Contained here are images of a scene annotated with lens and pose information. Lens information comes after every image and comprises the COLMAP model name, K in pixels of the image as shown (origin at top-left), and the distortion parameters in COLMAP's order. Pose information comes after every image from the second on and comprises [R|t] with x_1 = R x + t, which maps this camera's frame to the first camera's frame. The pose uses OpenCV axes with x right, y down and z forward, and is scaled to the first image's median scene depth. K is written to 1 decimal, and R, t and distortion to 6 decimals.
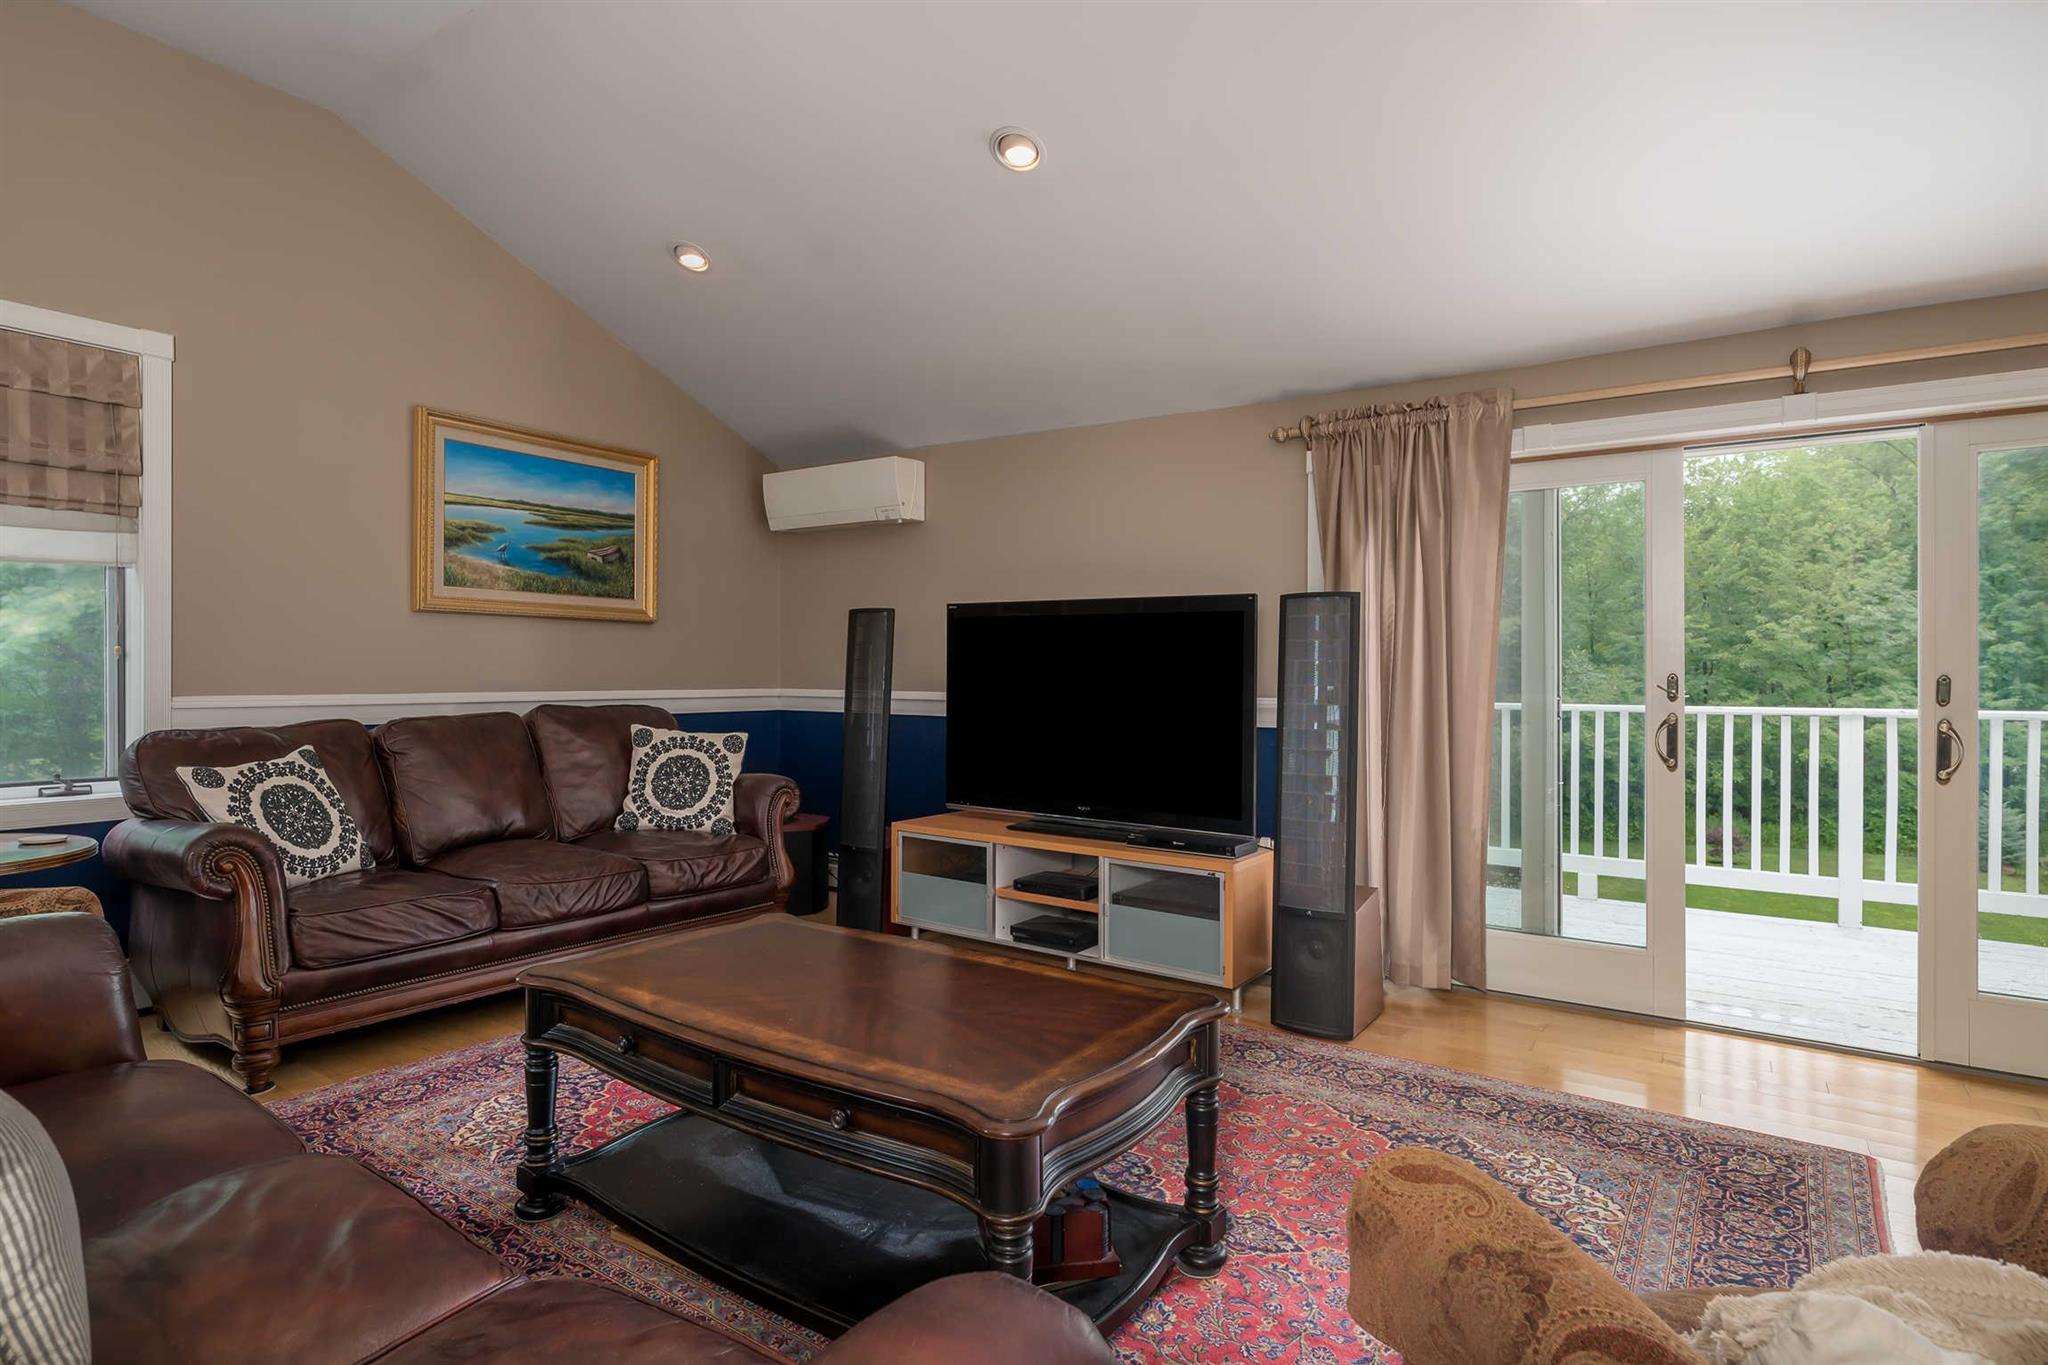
lens RADIAL K [[1050.6, 0, 1024.0], [0, 1050.6, 682.5], [0, 0, 1]] dist [-0.001712, -0.000137]
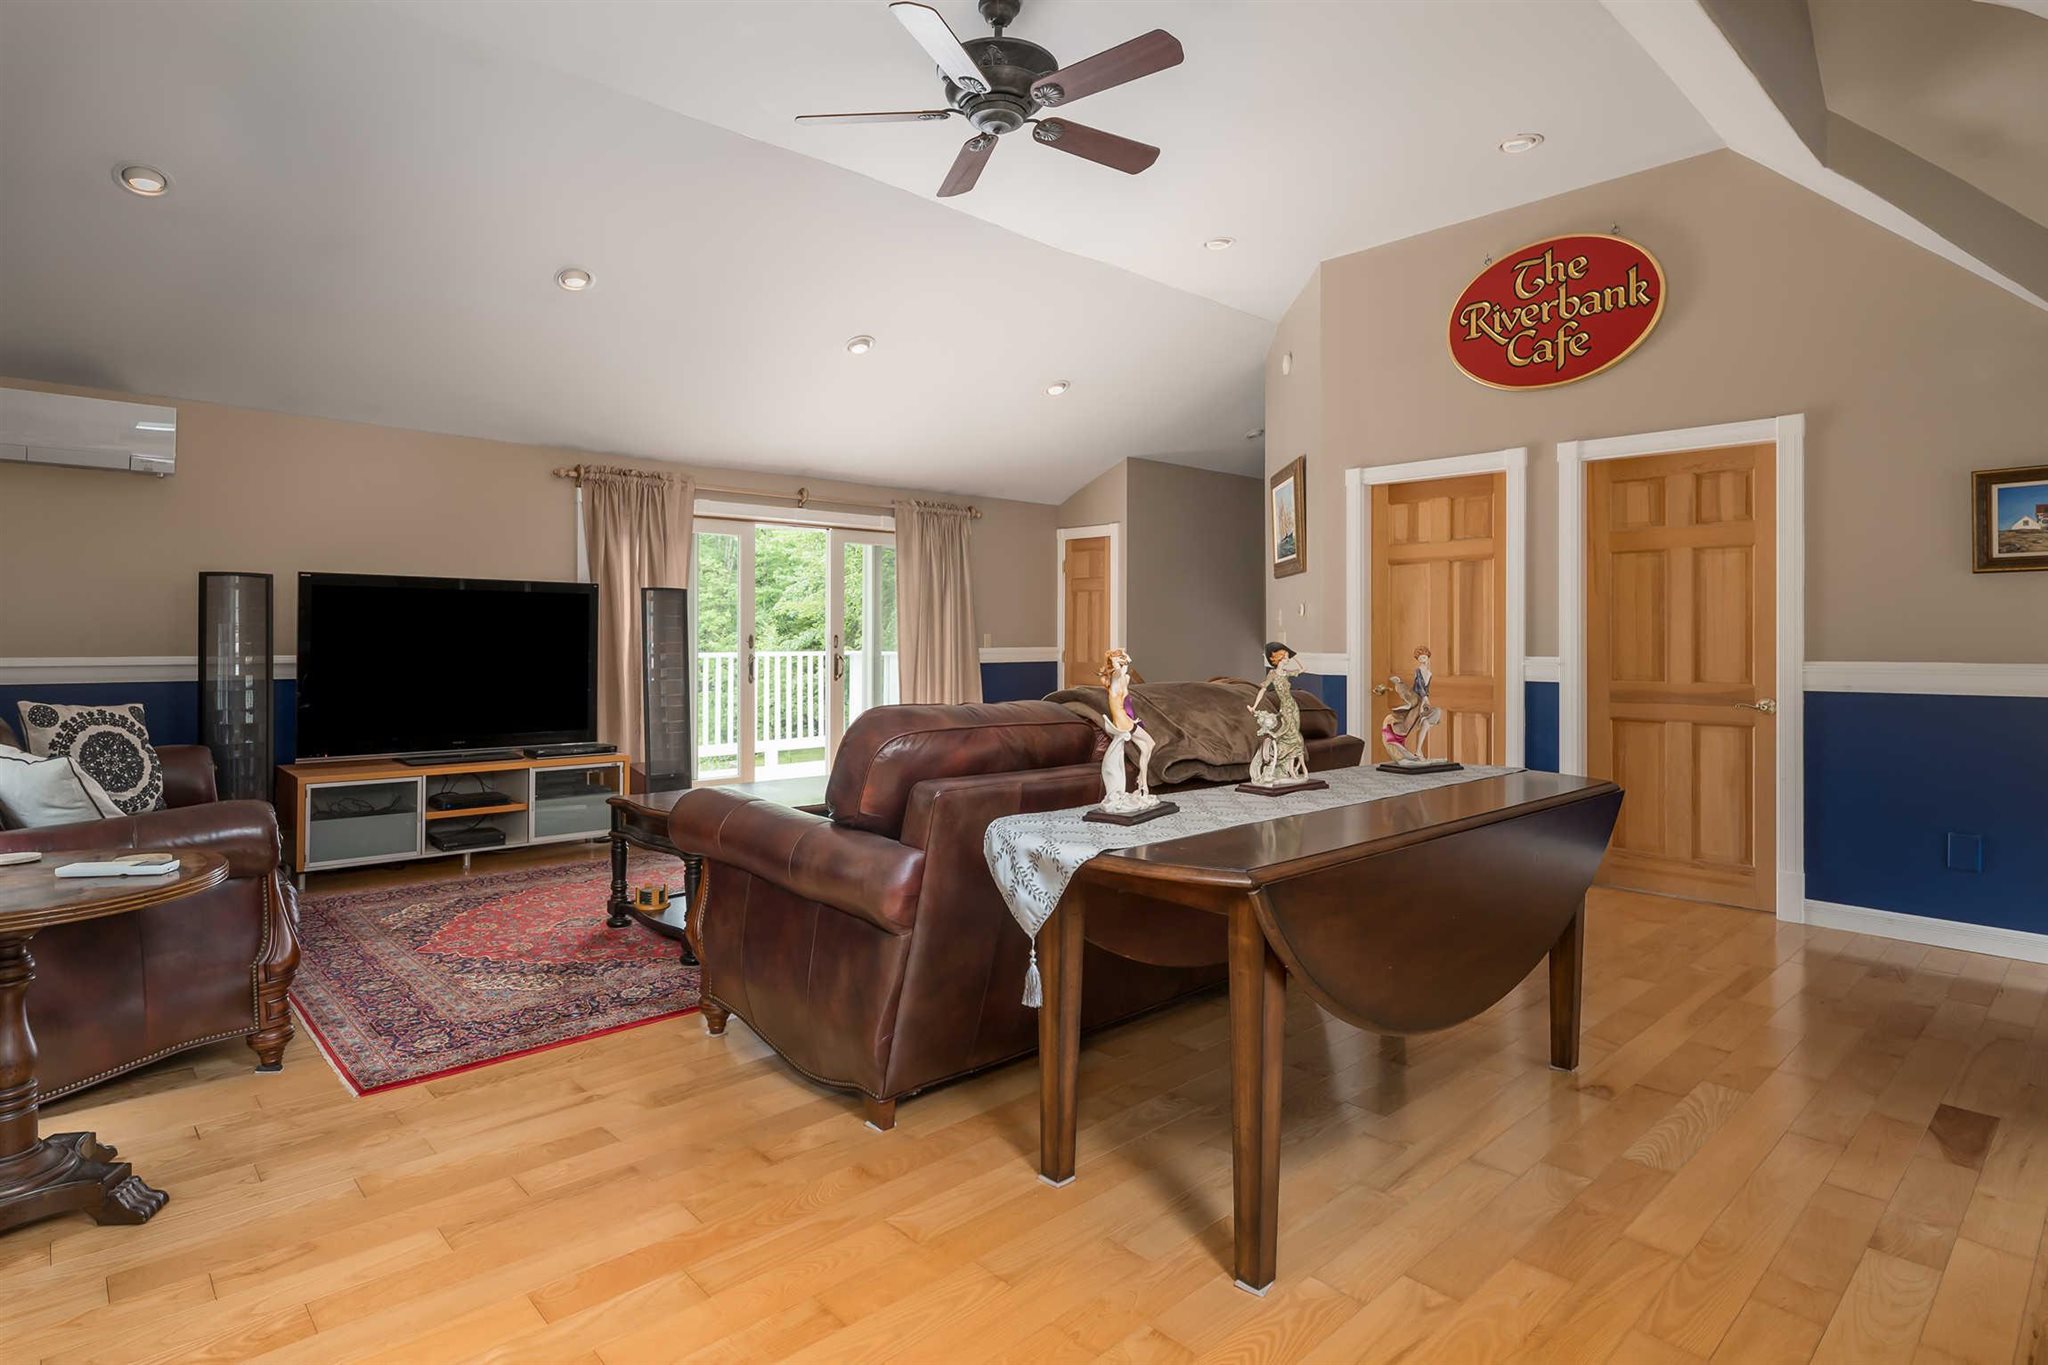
lens RADIAL K [[1068.4, 0, 1022.9], [0, 1068.4, 638.5], [0, 0, 1]] dist [-0.075262, -0.000009]
pose [[0.211598, -0.006050, 0.977338, -0.999342], [0.005920, 0.999970, 0.004909, -0.009295], [-0.977339, 0.004747, 0.211627, 0.066573]]
